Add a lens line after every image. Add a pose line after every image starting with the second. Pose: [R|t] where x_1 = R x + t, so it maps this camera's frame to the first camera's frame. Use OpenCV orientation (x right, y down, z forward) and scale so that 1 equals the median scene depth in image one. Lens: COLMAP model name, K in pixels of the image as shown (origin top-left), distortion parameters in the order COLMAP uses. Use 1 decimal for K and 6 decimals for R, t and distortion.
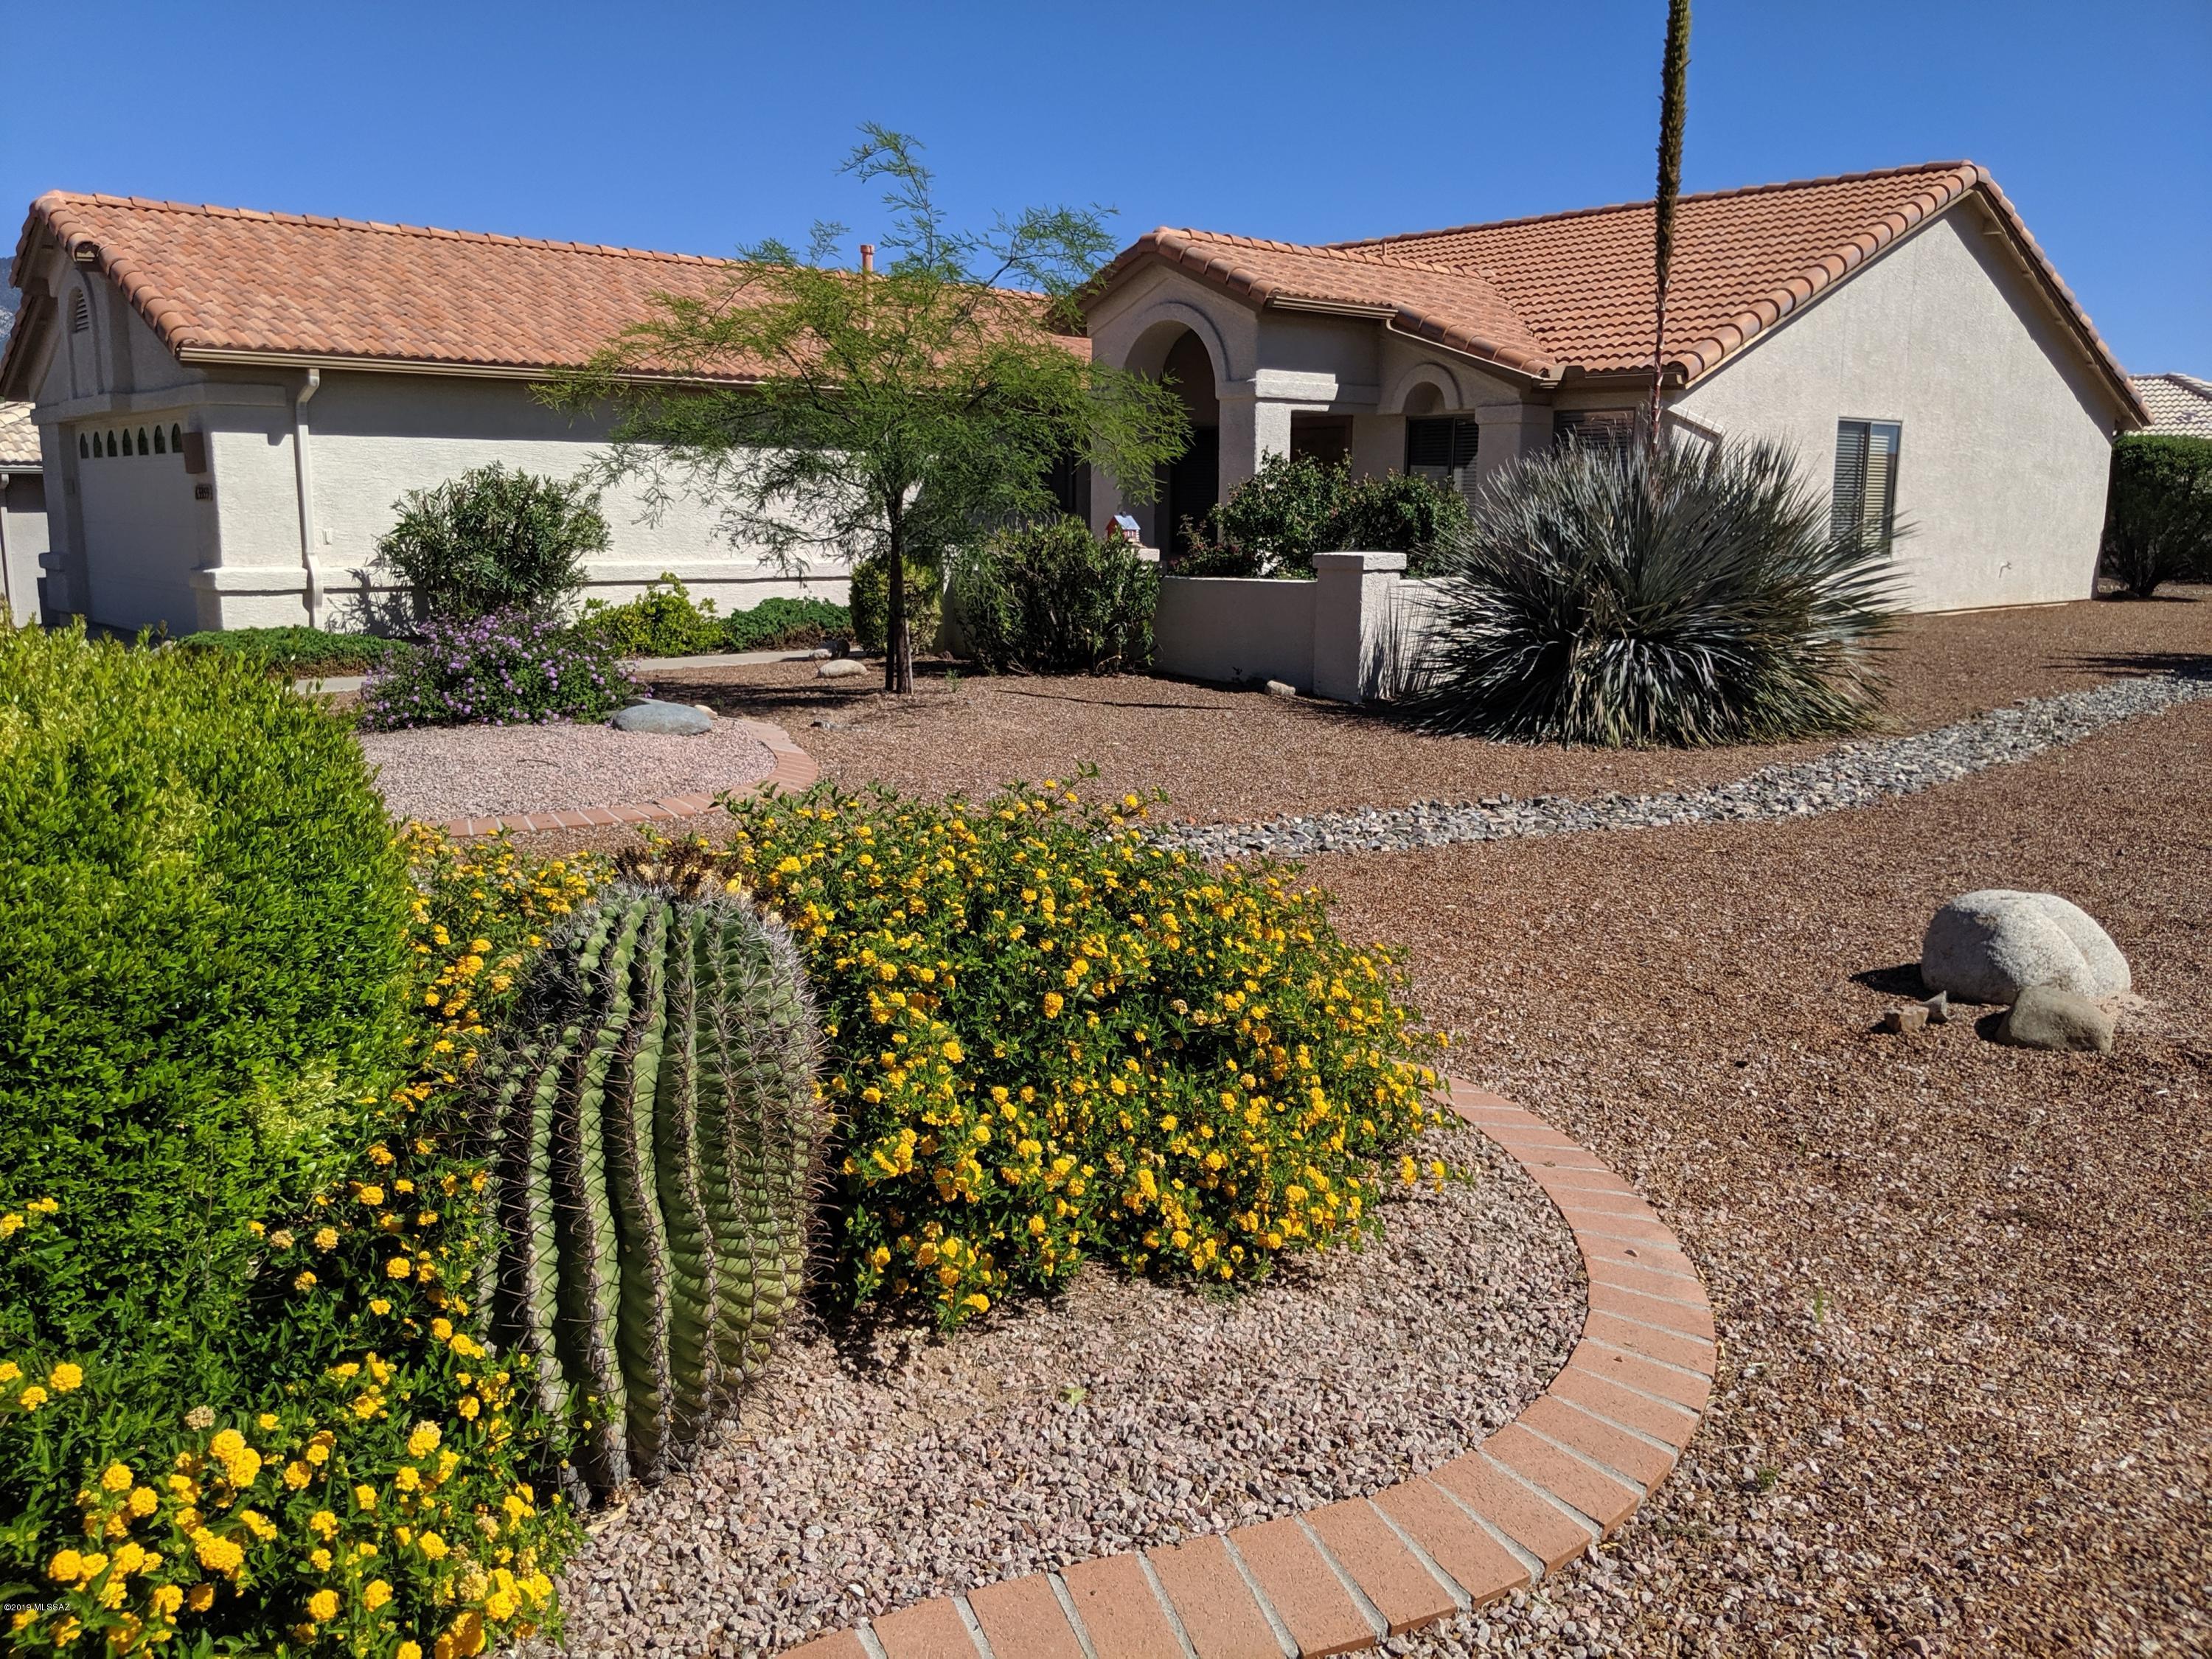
lens RADIAL K [[1733.2, 0, 1081.9], [0, 1733.2, 856.7], [0, 0, 1]] dist [0.070107, -0.137070]
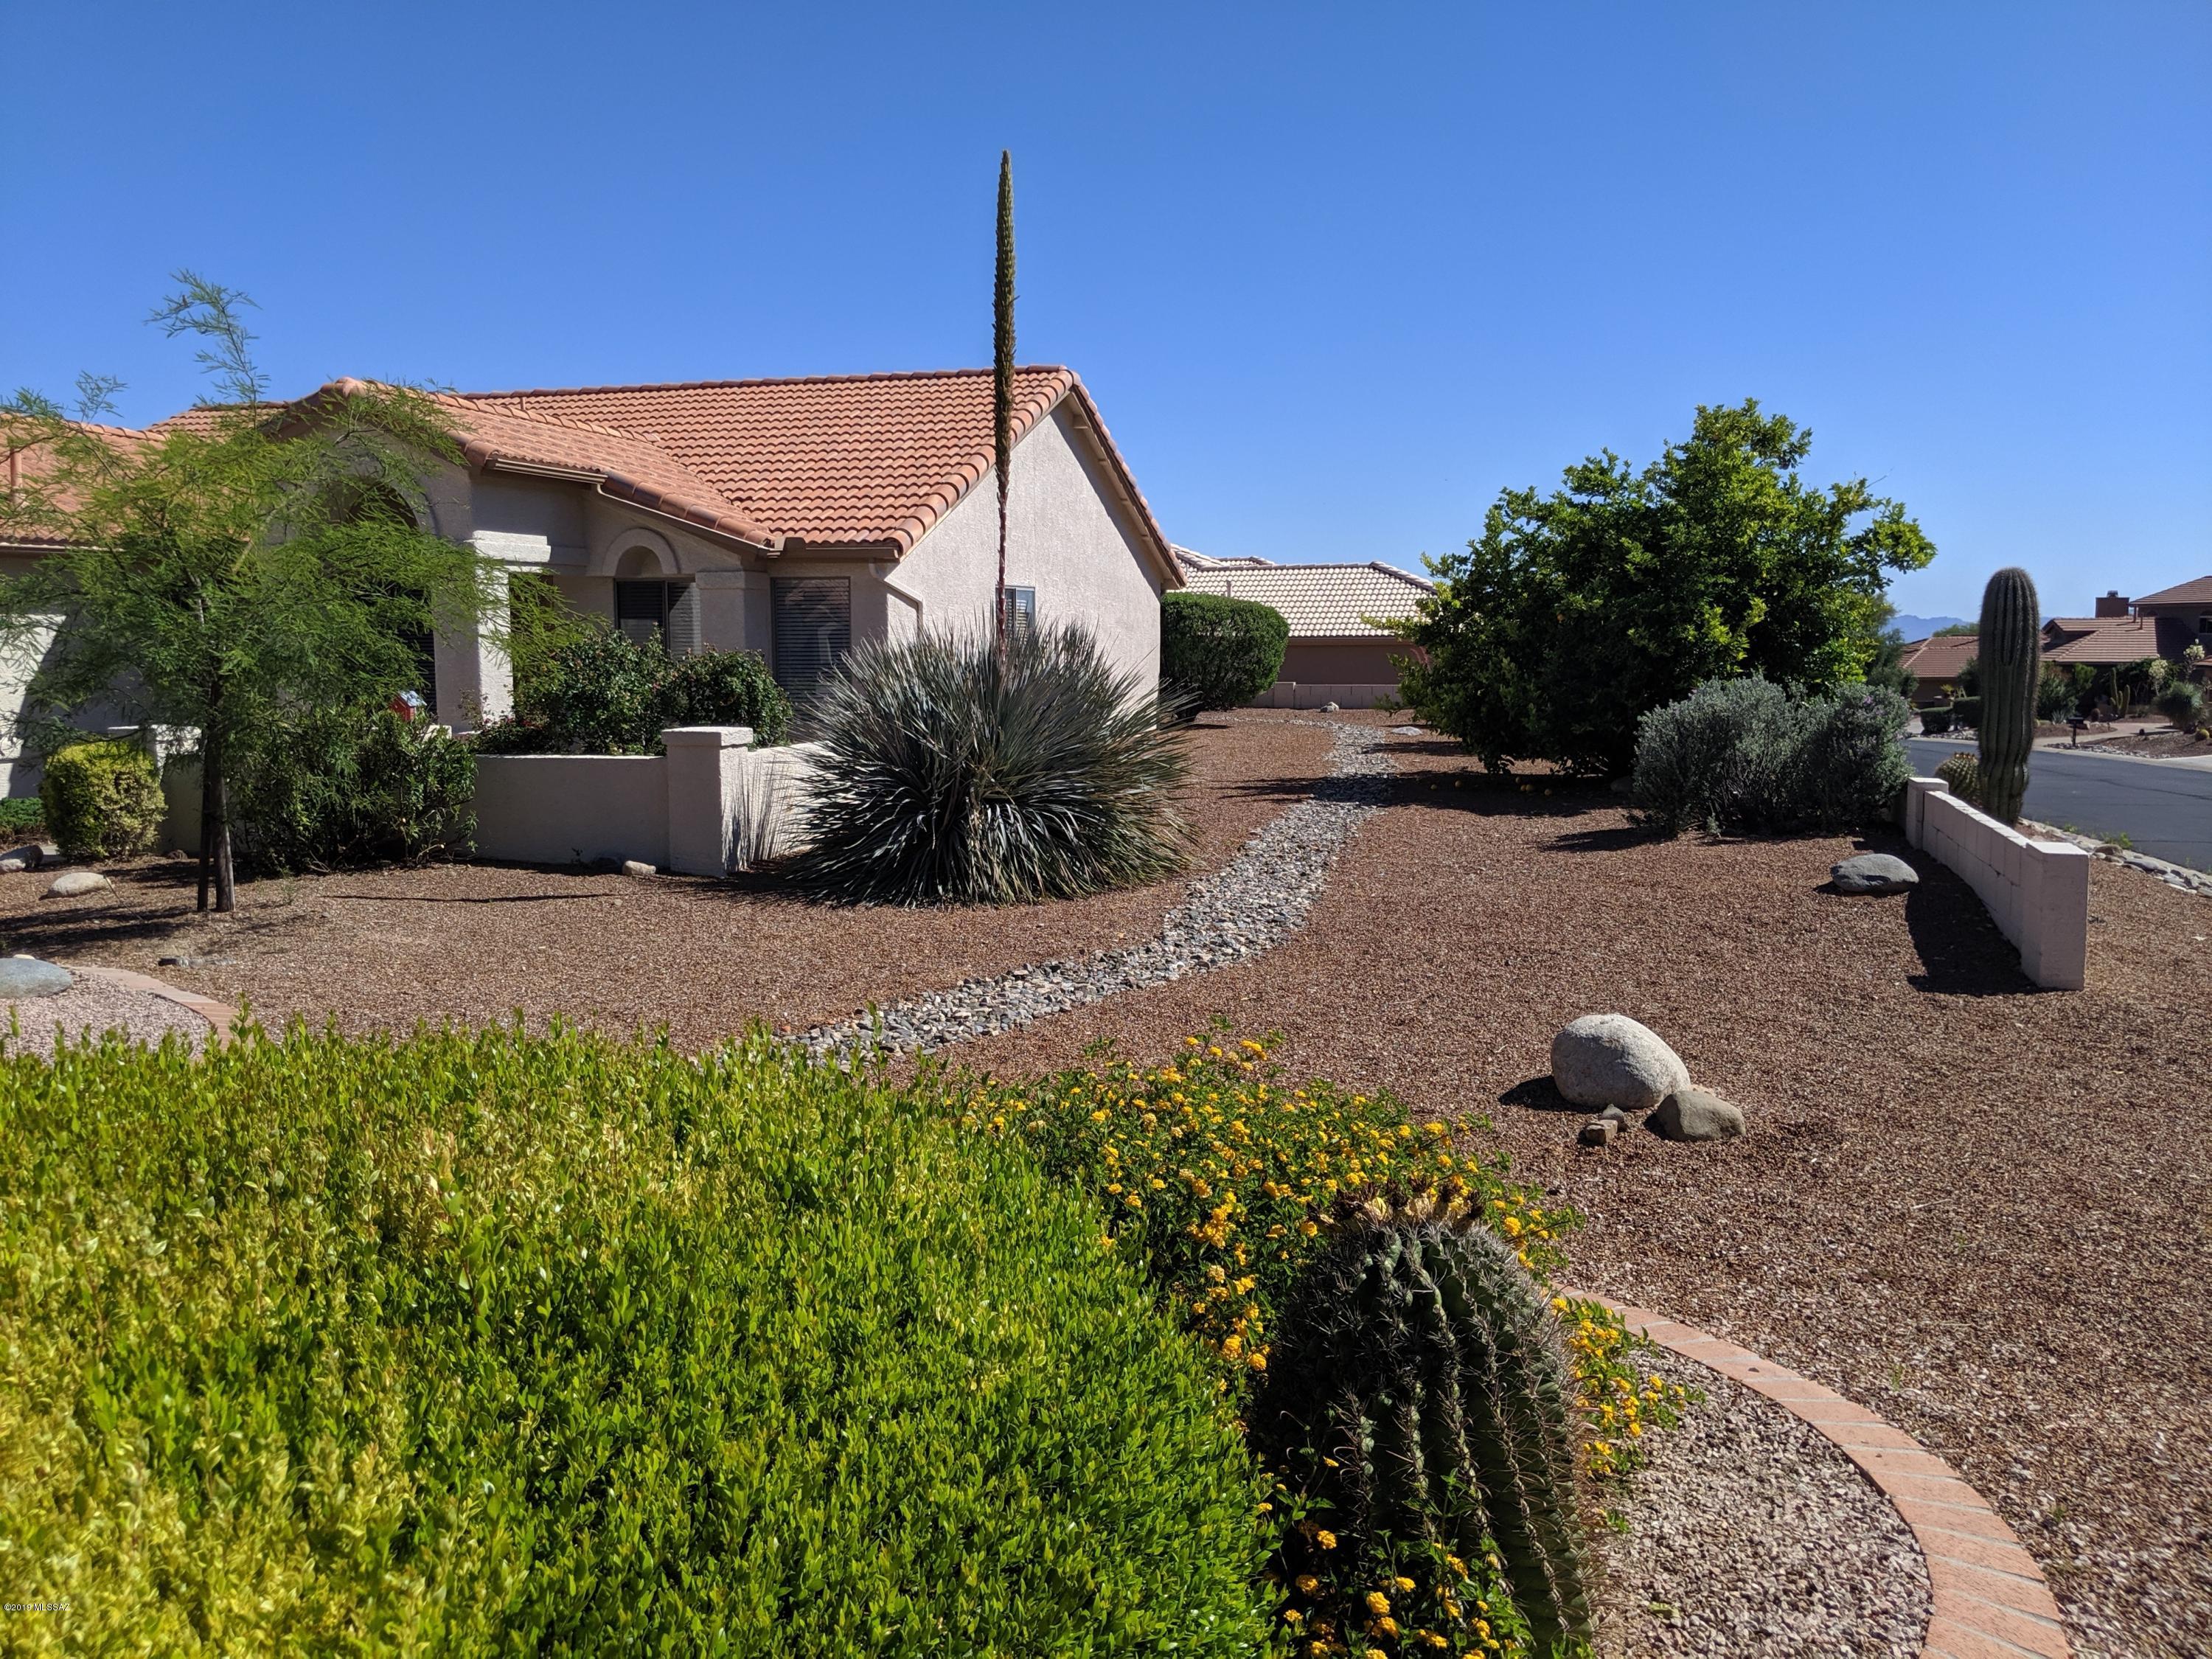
lens RADIAL K [[1733.2, 0, 1081.9], [0, 1733.2, 856.7], [0, 0, 1]] dist [0.070107, -0.137070]
pose [[0.849094, -0.075921, 0.522757, -0.147050], [0.113482, 0.992729, -0.040149, -0.028811], [-0.515908, 0.093413, 0.851536, 0.032199]]
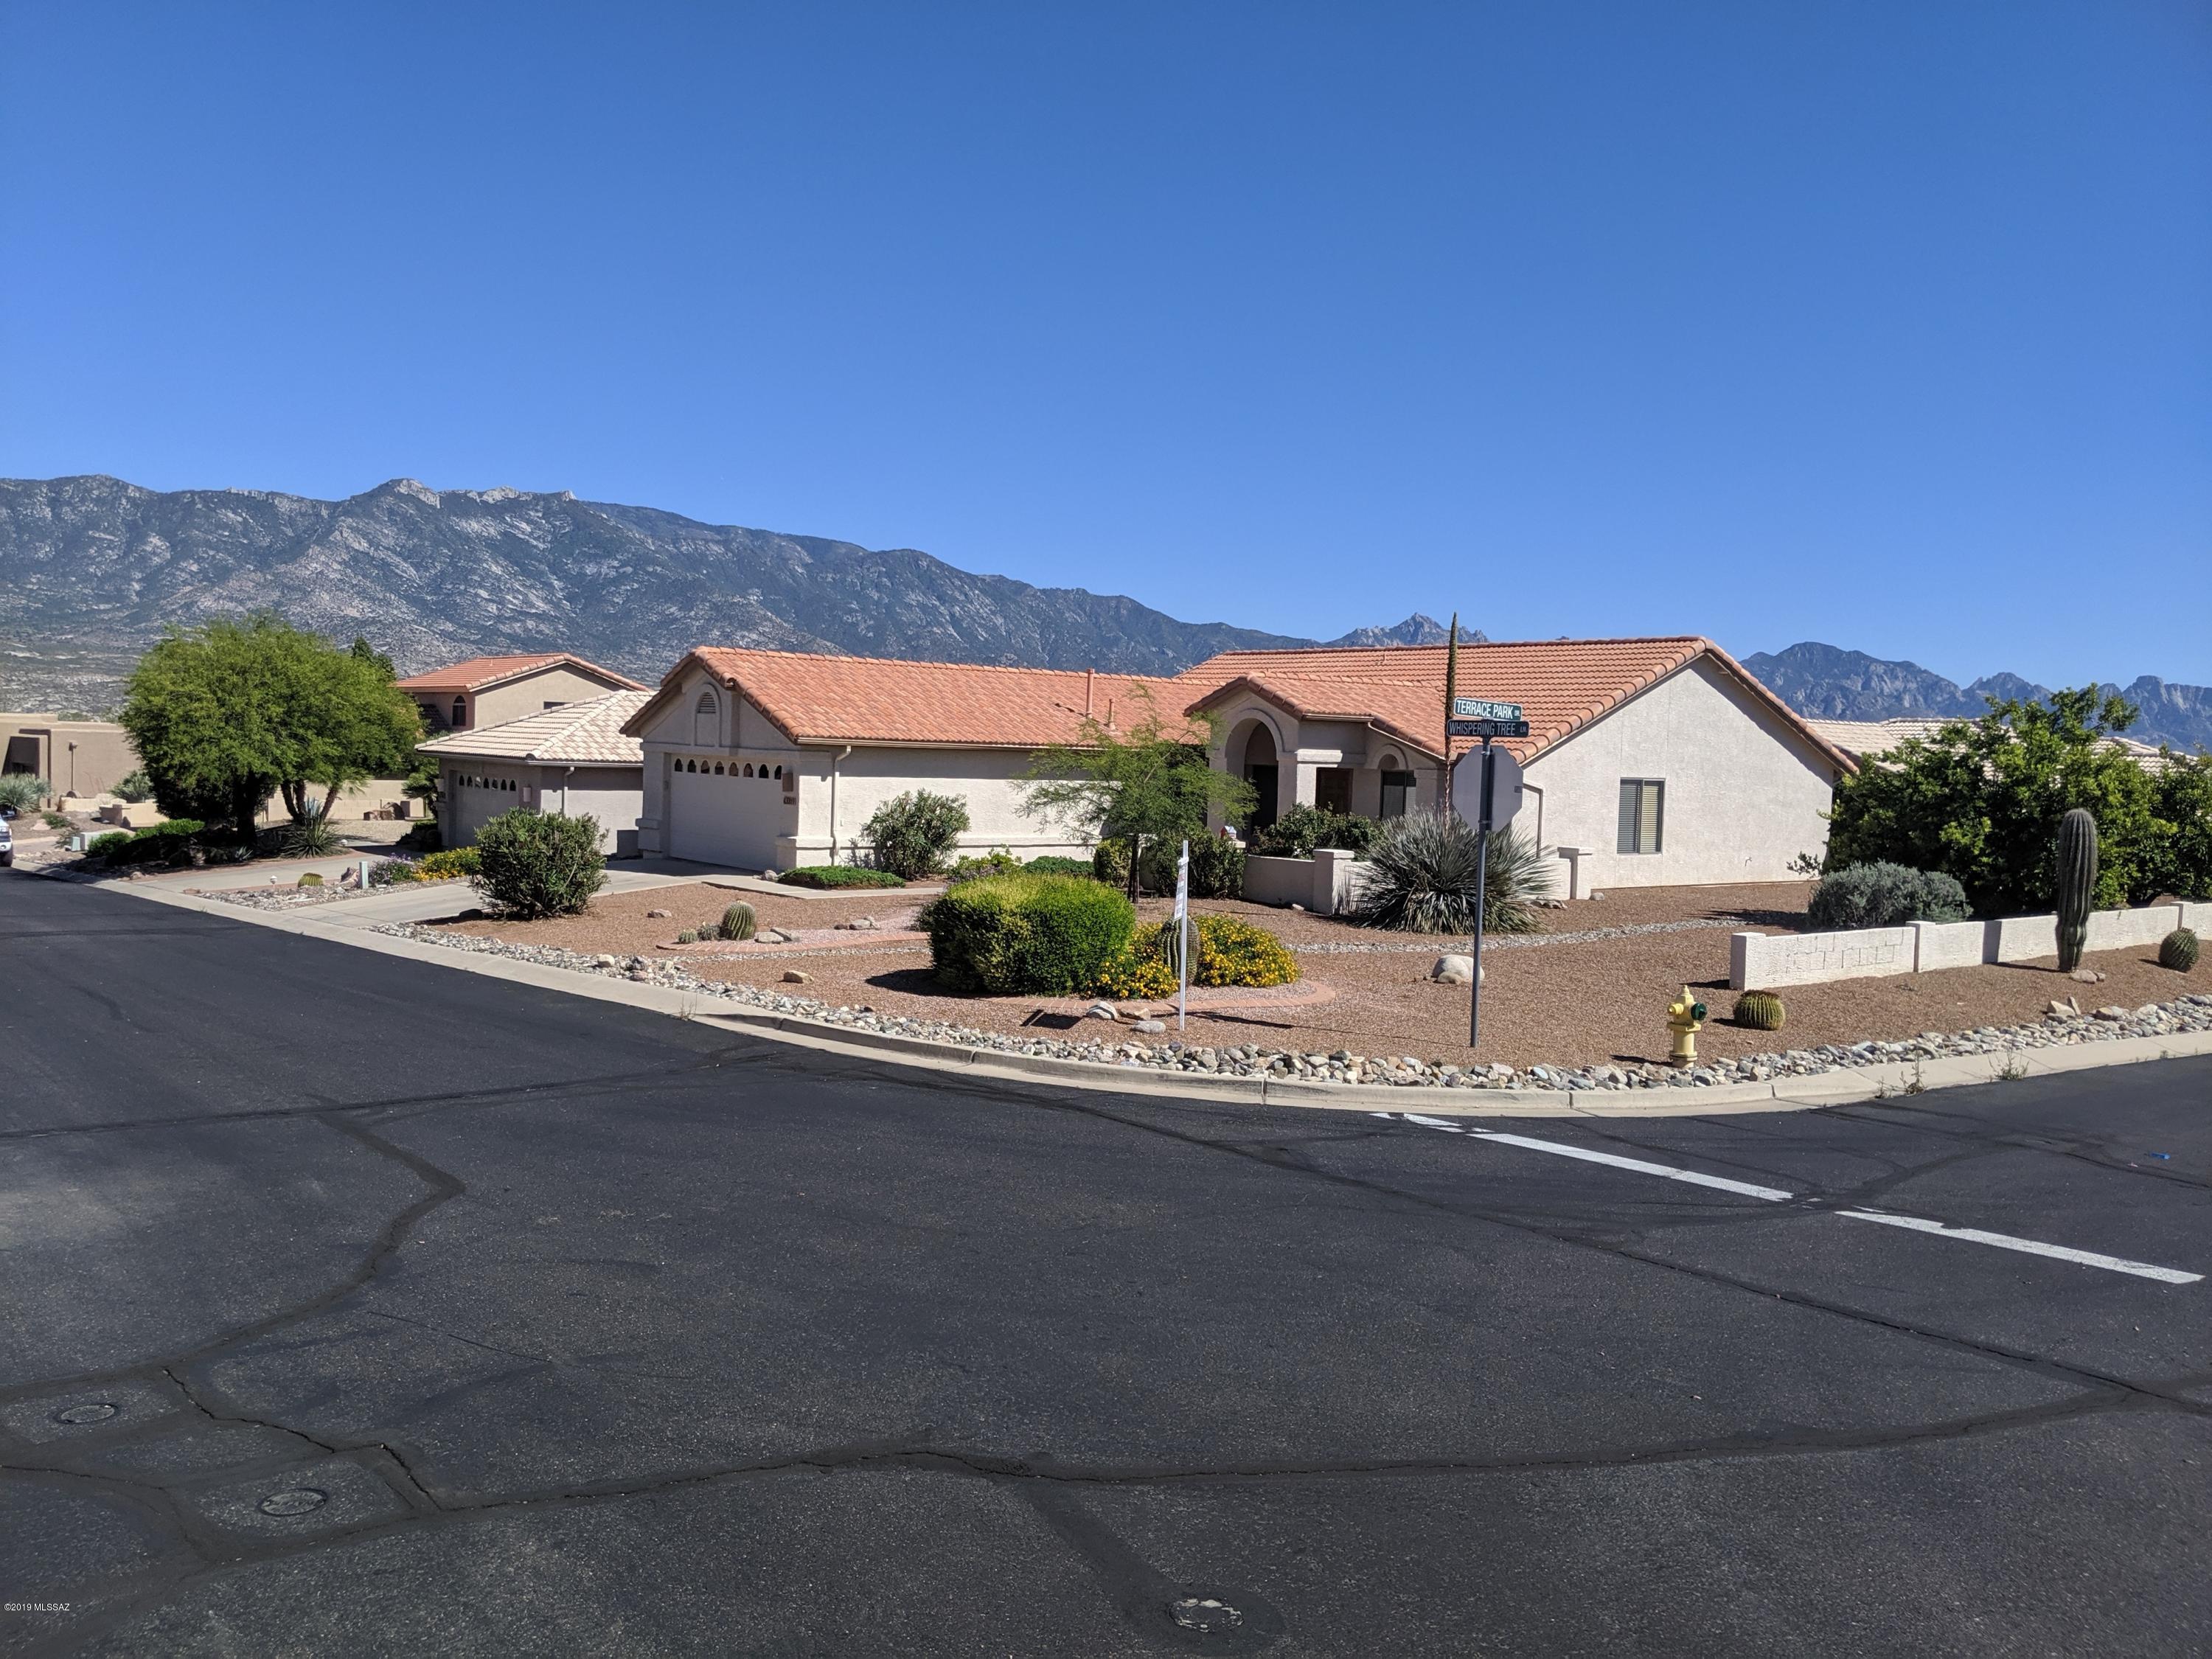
lens RADIAL K [[1733.2, 0, 1081.9], [0, 1733.2, 856.7], [0, 0, 1]] dist [0.070107, -0.137070]
pose [[0.998362, 0.032629, -0.047005, -0.050790], [-0.038748, 0.989979, -0.135796, 0.125349], [0.042103, 0.137395, 0.989621, -1.018061]]
